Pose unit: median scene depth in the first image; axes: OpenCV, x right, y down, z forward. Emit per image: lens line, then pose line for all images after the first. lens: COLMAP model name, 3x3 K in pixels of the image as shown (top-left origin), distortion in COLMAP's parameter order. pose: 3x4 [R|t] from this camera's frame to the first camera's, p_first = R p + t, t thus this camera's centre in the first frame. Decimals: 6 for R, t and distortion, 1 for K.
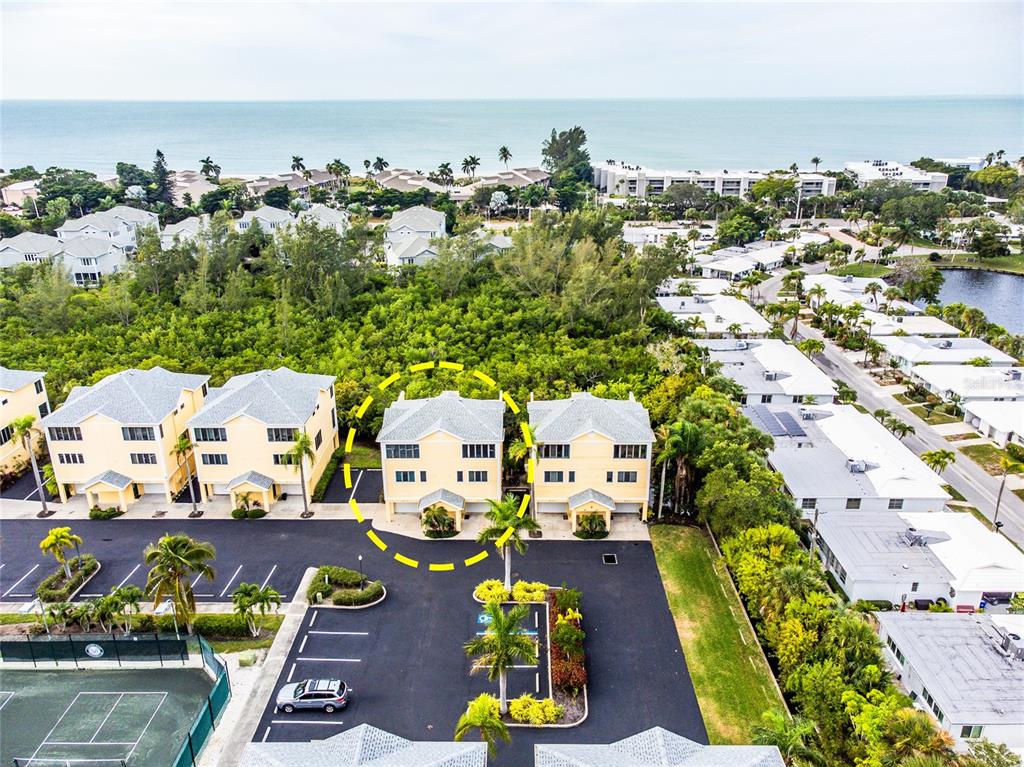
lens RADIAL K [[764.5, 0, 512.0], [0, 764.5, 383.5], [0, 0, 1]] dist [0.012910, 0.007624]
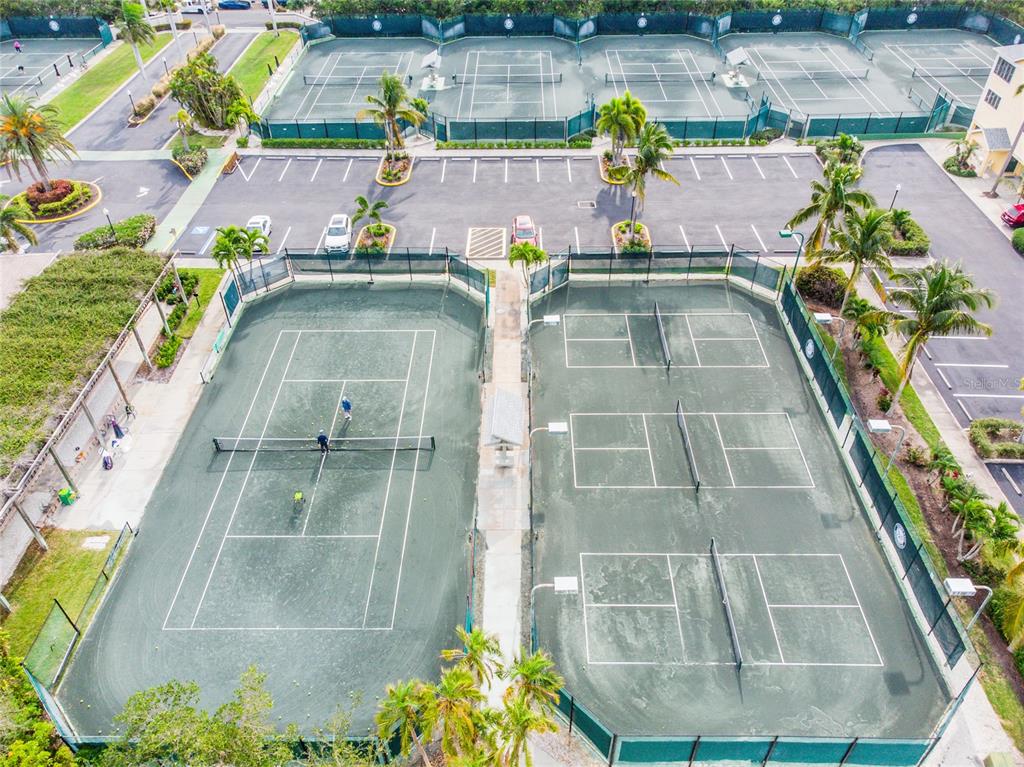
lens RADIAL K [[764.5, 0, 512.0], [0, 764.5, 383.5], [0, 0, 1]] dist [0.012910, 0.007624]
pose [[0.001728, 0.652767, -0.757557, -0.084219], [-0.339348, 0.712988, 0.613589, -0.042363], [0.940659, 0.256015, 0.222747, 0.370181]]
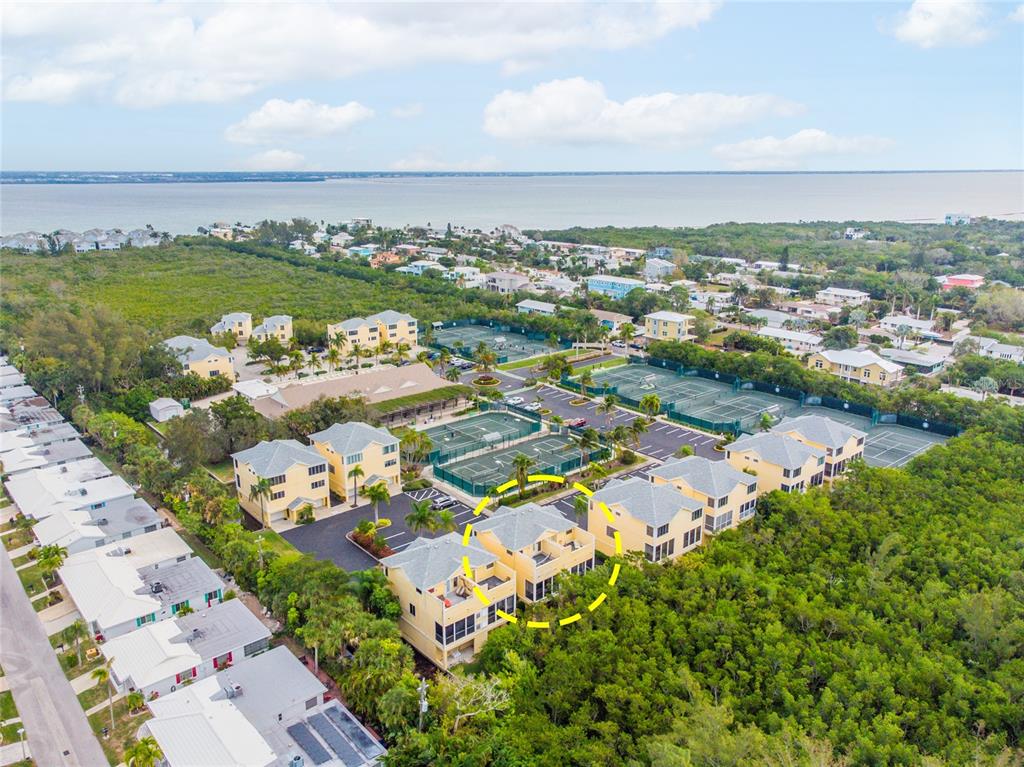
lens RADIAL K [[730.7, 0, 512.0], [0, 730.7, 383.5], [0, 0, 1]] dist [0.002437, 0.000359]
pose [[-0.748340, 0.190300, -0.635432, 0.757500], [-0.227105, 0.826559, 0.514998, -0.889162], [0.623226, 0.529703, -0.575329, 1.674178]]
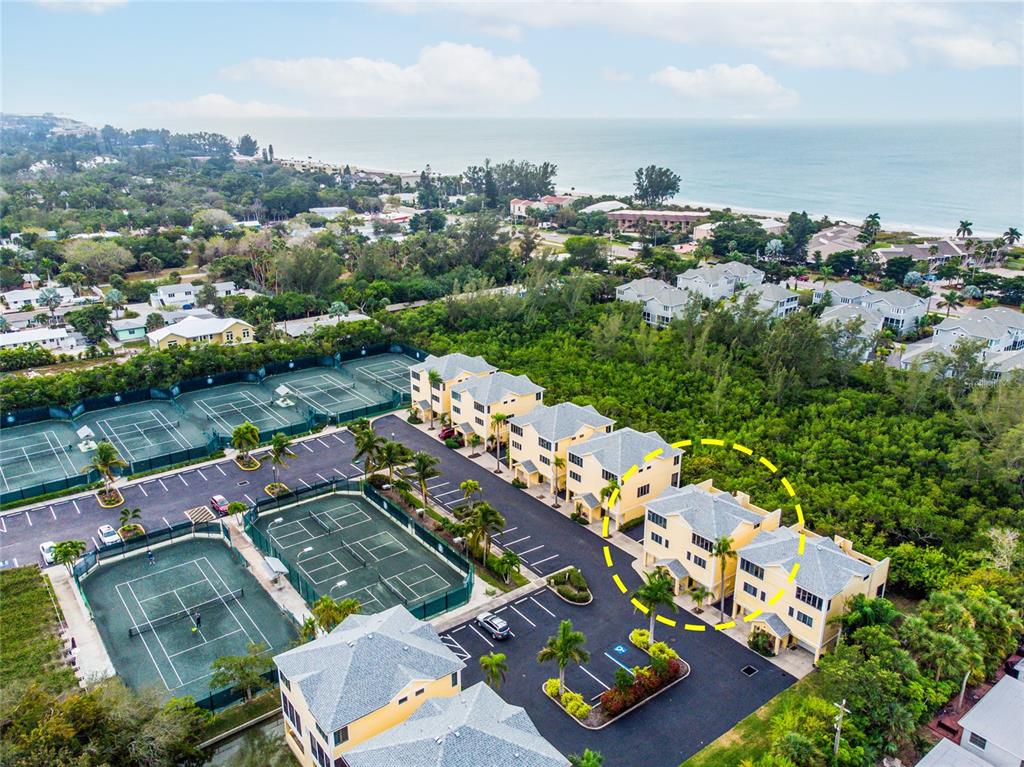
lens RADIAL K [[764.5, 0, 512.0], [0, 764.5, 383.5], [0, 0, 1]] dist [0.012910, 0.007624]
pose [[0.621570, 0.262425, -0.738095, 0.622844], [-0.281344, 0.954137, 0.102310, -0.203089], [0.731093, 0.144066, 0.666895, -0.120521]]
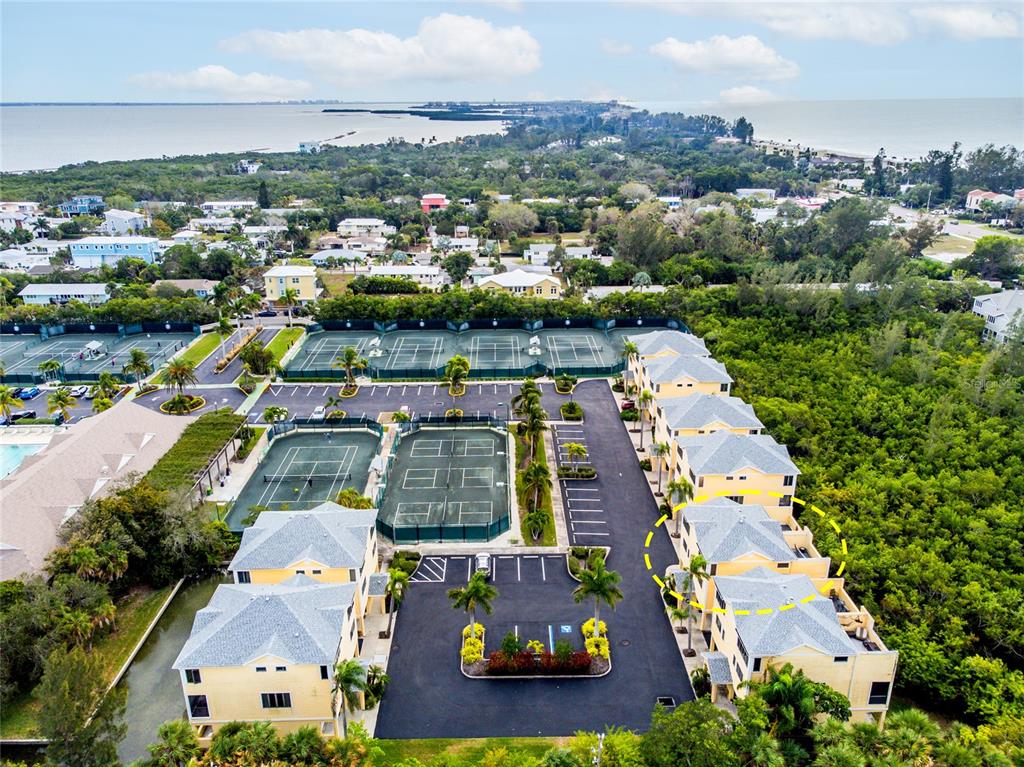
lens RADIAL K [[763.5, 0, 513.3], [0, 763.5, 350.8], [0, 0, 1]] dist [0.024178, 0.000028]
pose [[0.035677, 0.312759, -0.949162, 0.919934], [-0.347427, 0.894407, 0.281657, -0.407424], [0.937028, 0.319716, 0.140571, 0.470461]]
